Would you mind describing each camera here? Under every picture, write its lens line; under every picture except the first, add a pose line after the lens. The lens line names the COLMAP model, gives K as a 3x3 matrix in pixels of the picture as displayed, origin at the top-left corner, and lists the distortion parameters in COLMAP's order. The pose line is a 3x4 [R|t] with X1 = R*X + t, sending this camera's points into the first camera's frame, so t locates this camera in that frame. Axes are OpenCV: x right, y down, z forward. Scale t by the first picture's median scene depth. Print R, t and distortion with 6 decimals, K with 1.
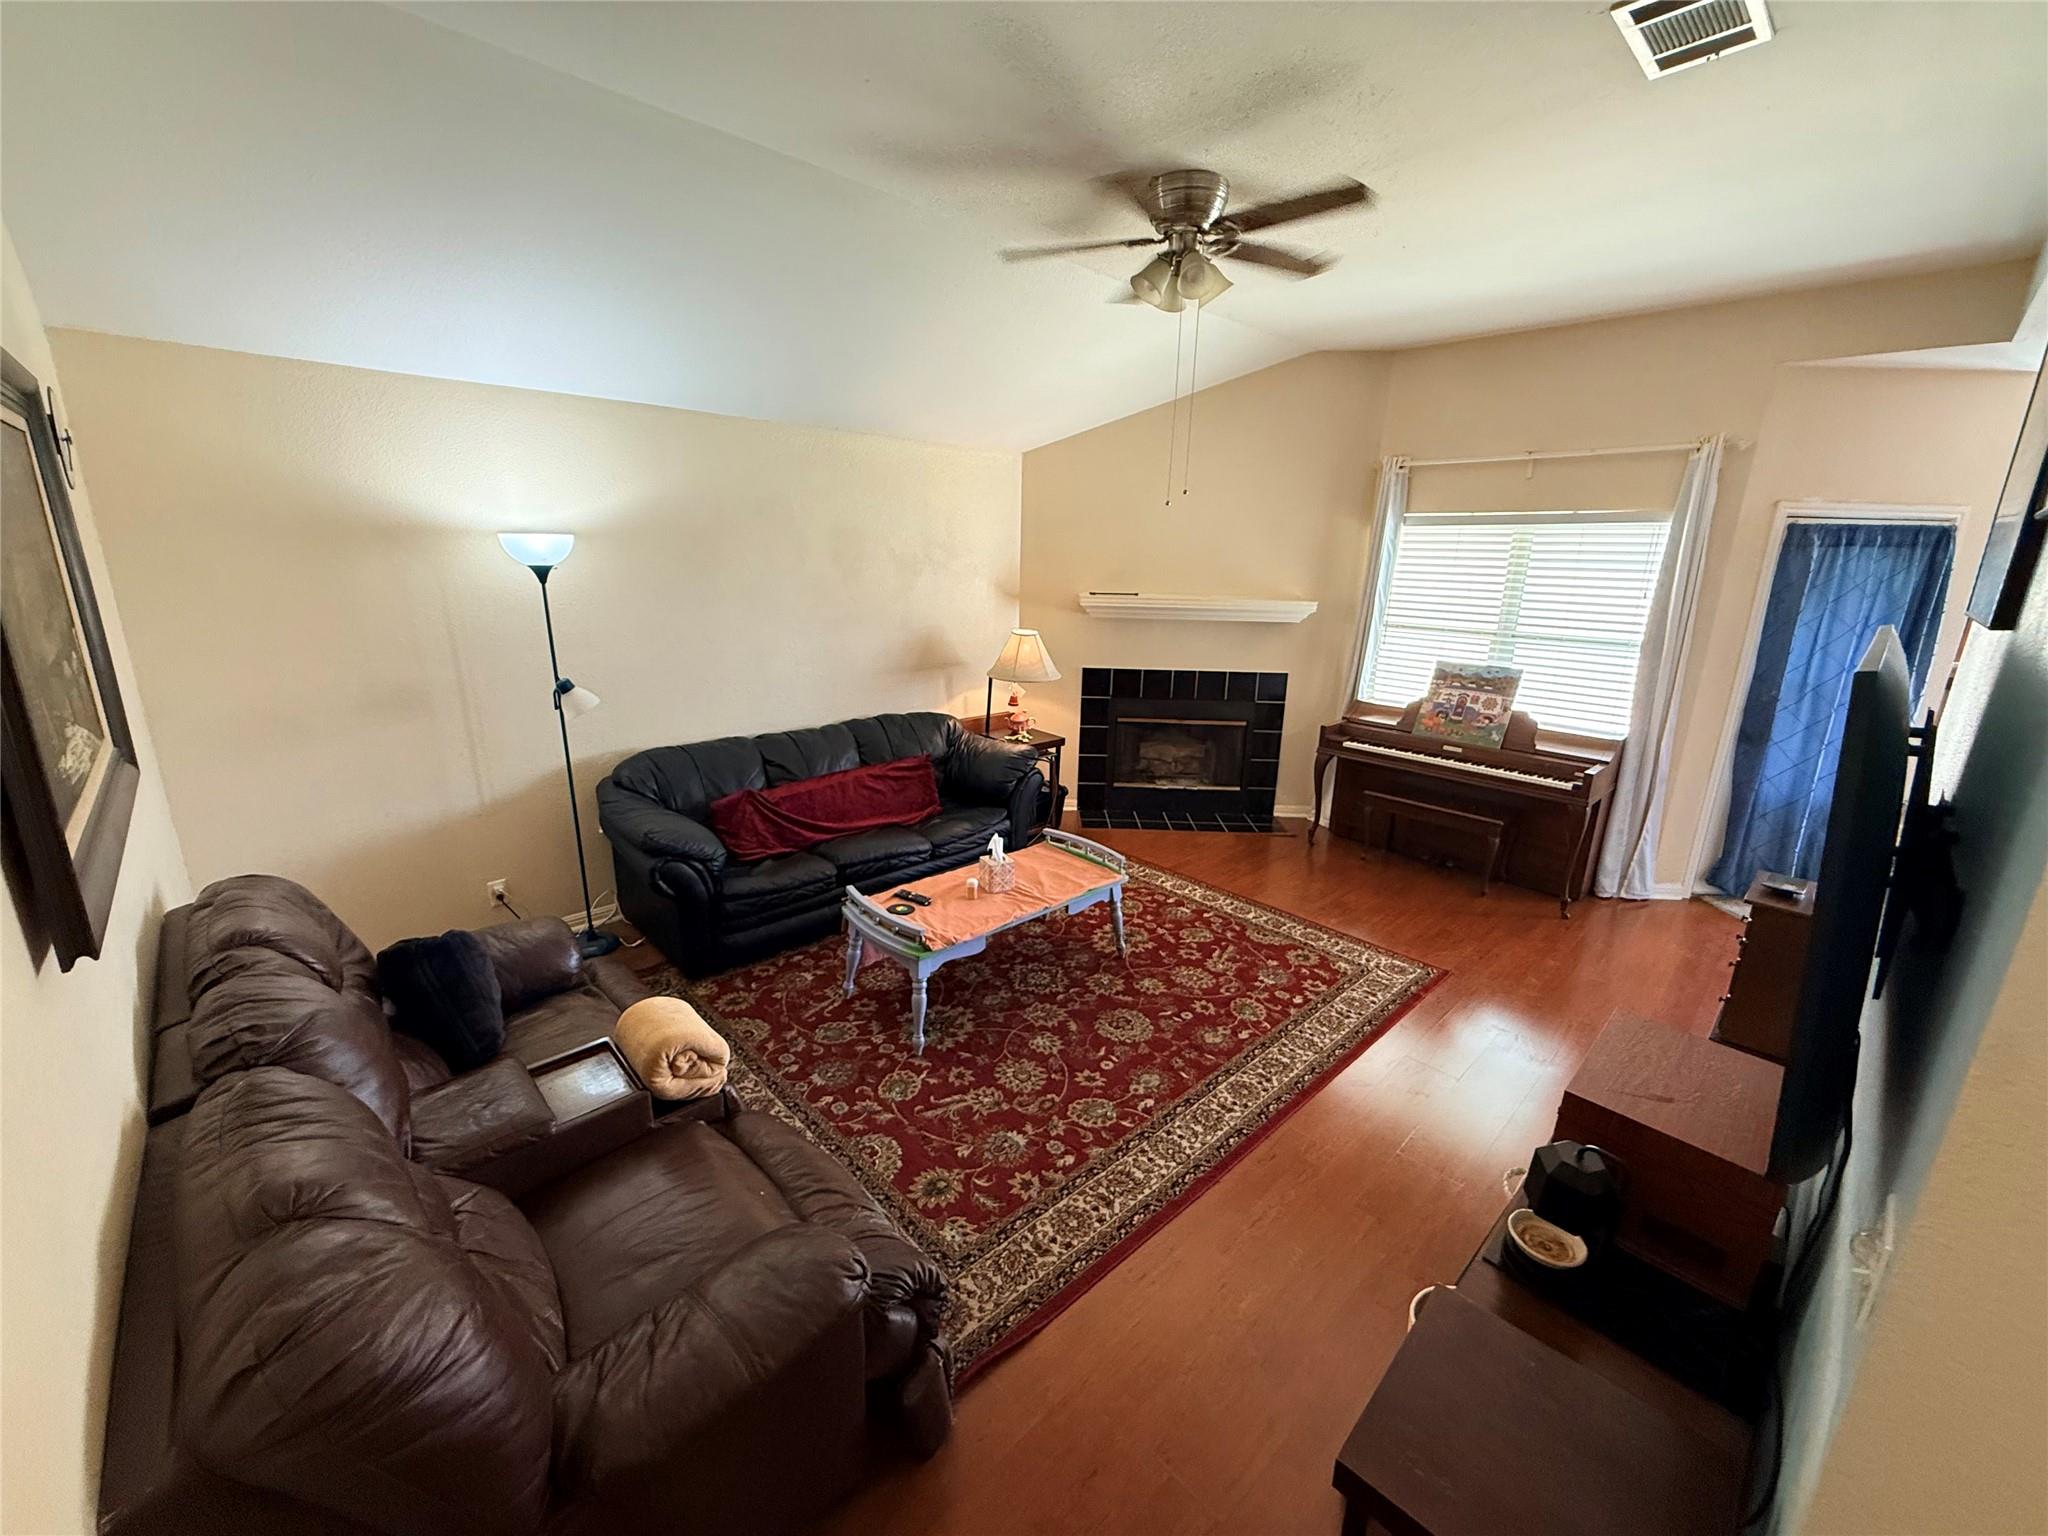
lens RADIAL K [[815.0, 0, 1018.5], [0, 815.0, 769.9], [0, 0, 1]] dist [-0.000166, 0.000041]
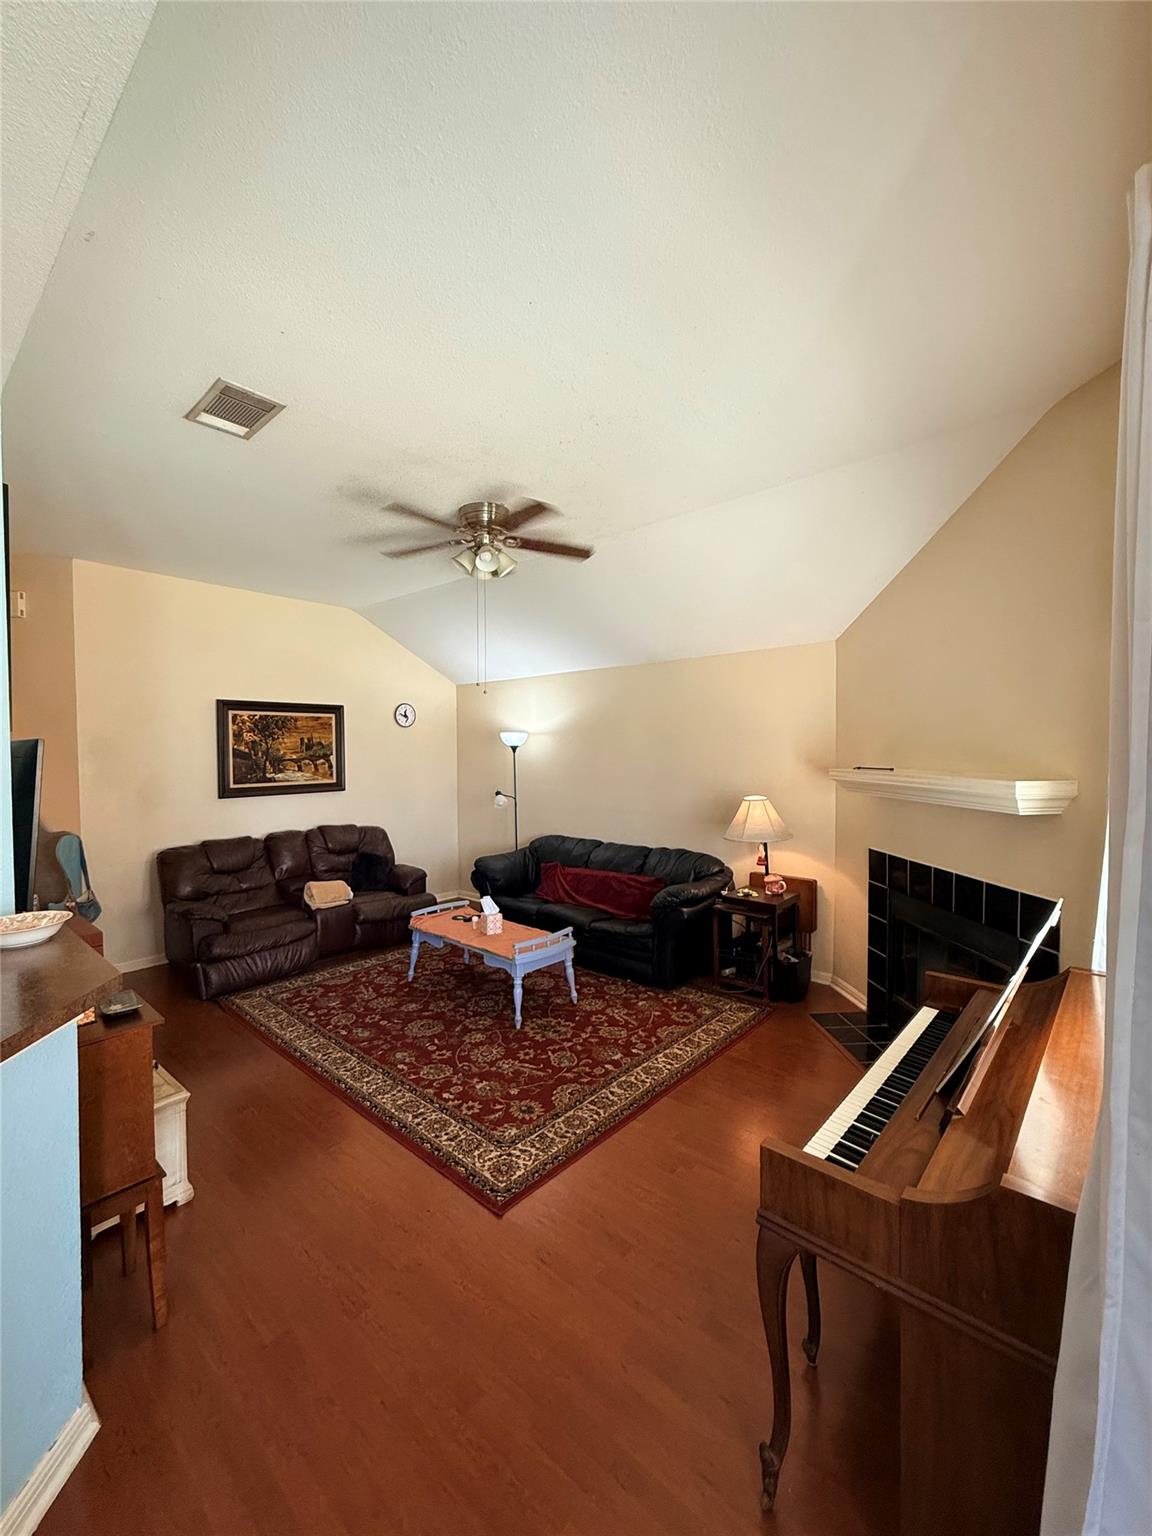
lens RADIAL K [[624.9, 0, 560.9], [0, 624.9, 768.0], [0, 0, 1]] dist [0.001016, -0.000006]
pose [[0.074539, 0.002828, -0.997214, 1.181456], [-0.256153, 0.966497, -0.016405, -0.177965], [0.963758, 0.256662, 0.072766, 0.942750]]
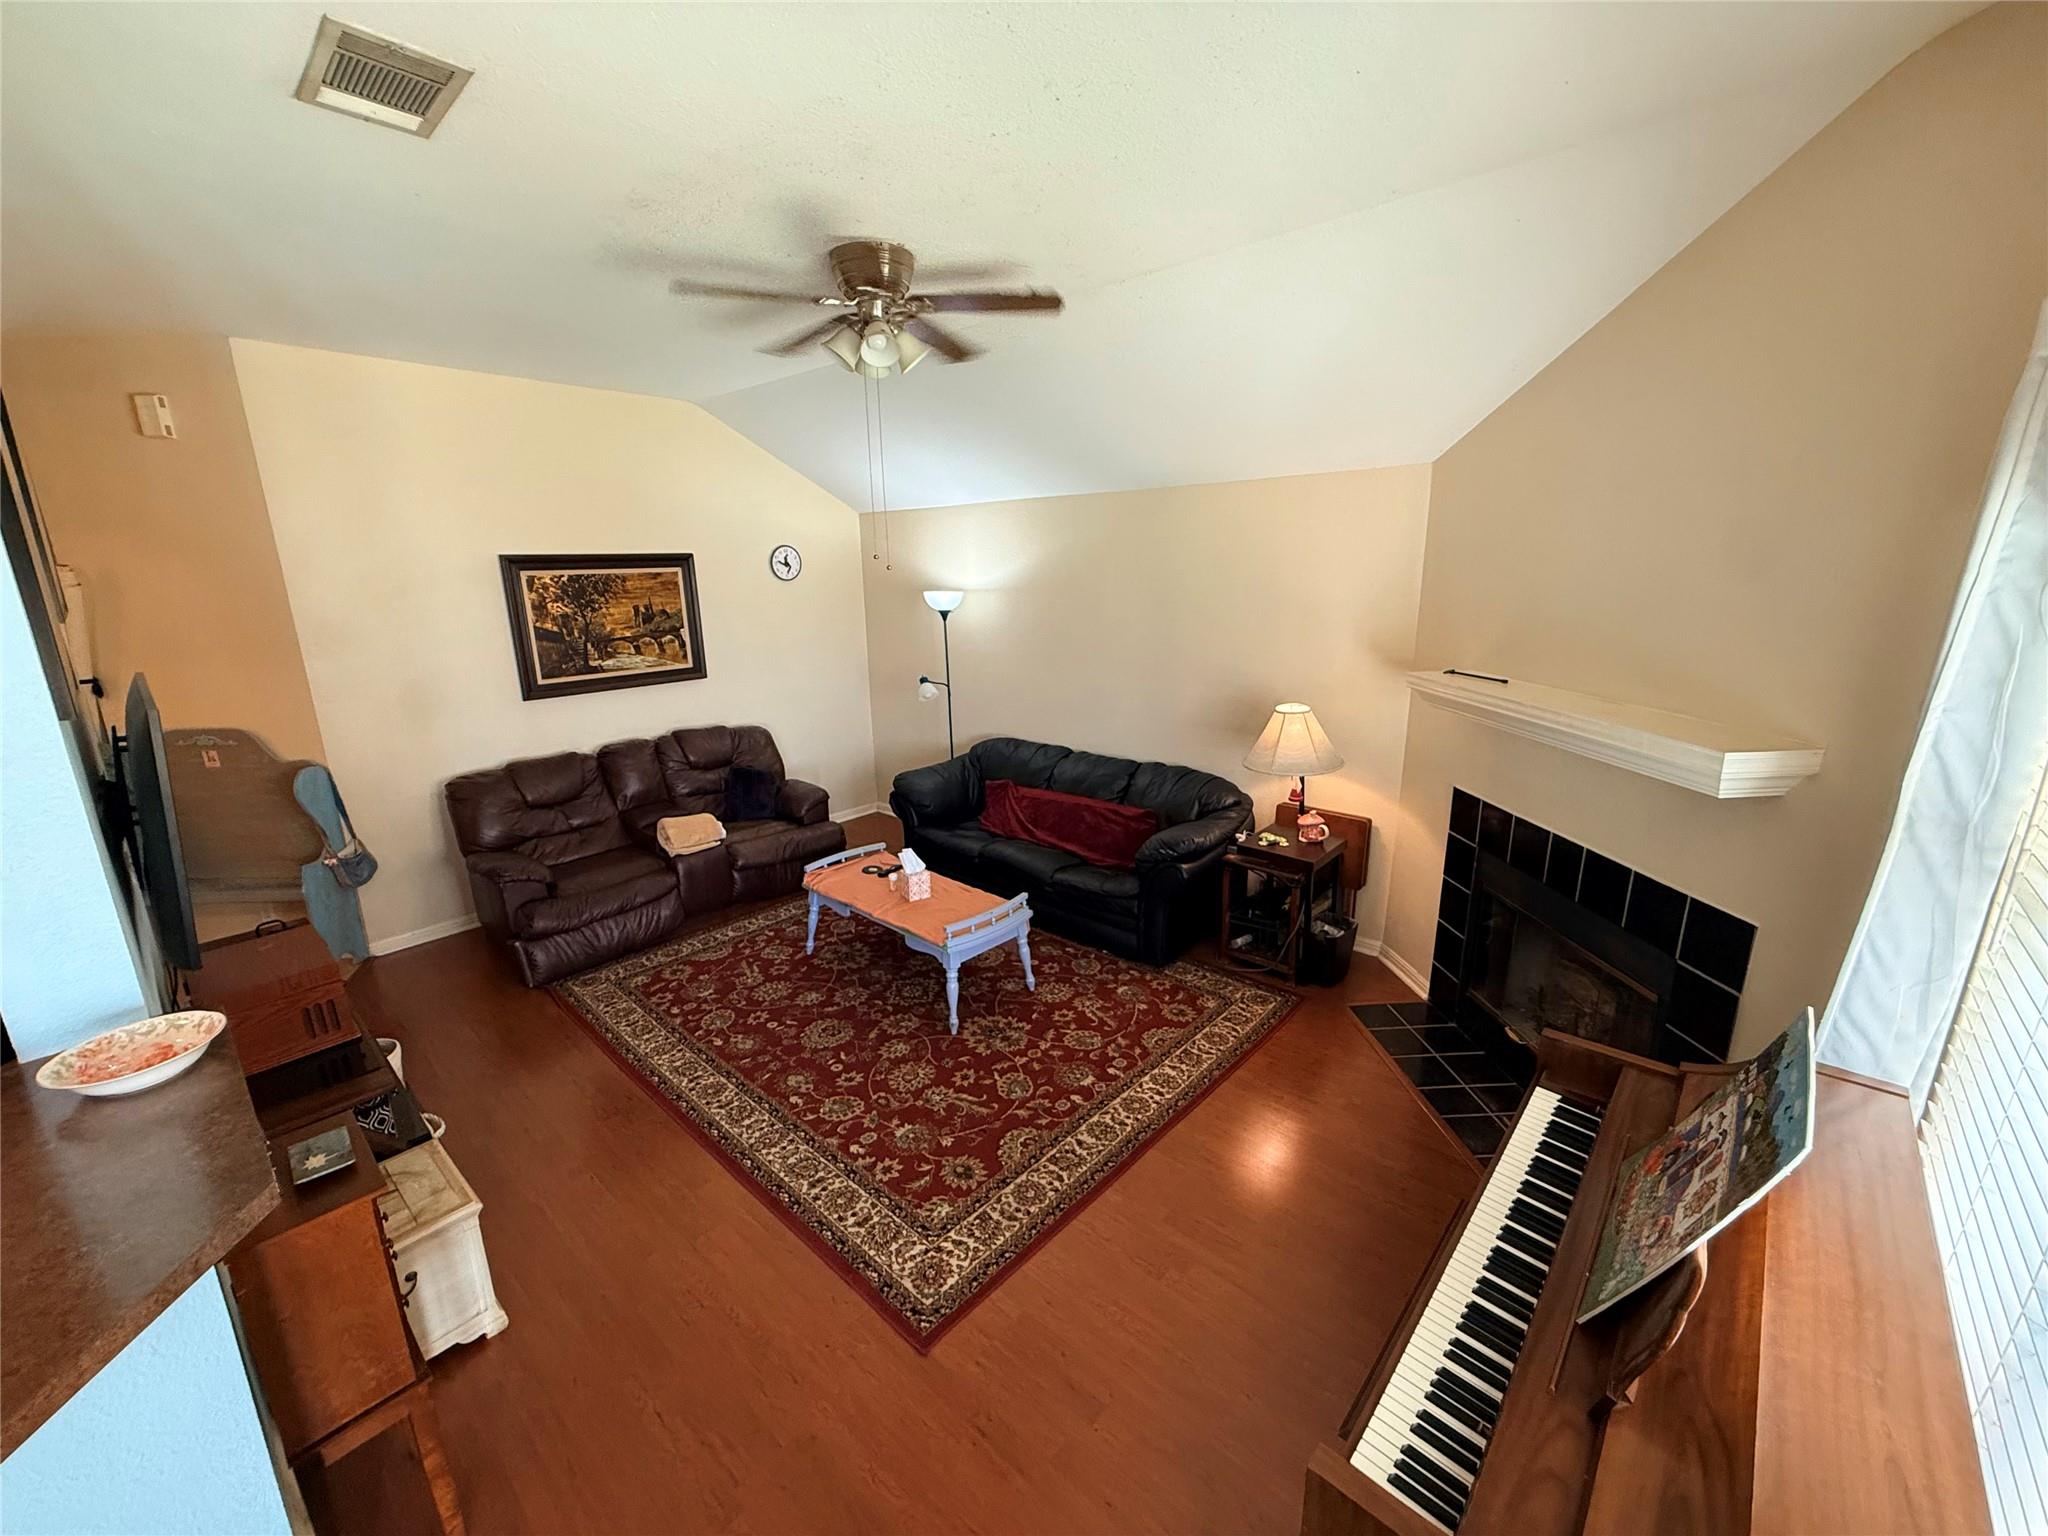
lens RADIAL K [[815.0, 0, 1018.5], [0, 815.0, 769.9], [0, 0, 1]] dist [-0.000166, 0.000041]
pose [[0.073273, 0.218375, -0.973110, 1.048674], [-0.245948, 0.949554, 0.194569, -0.280248], [0.966510, 0.225078, 0.123285, 0.941063]]
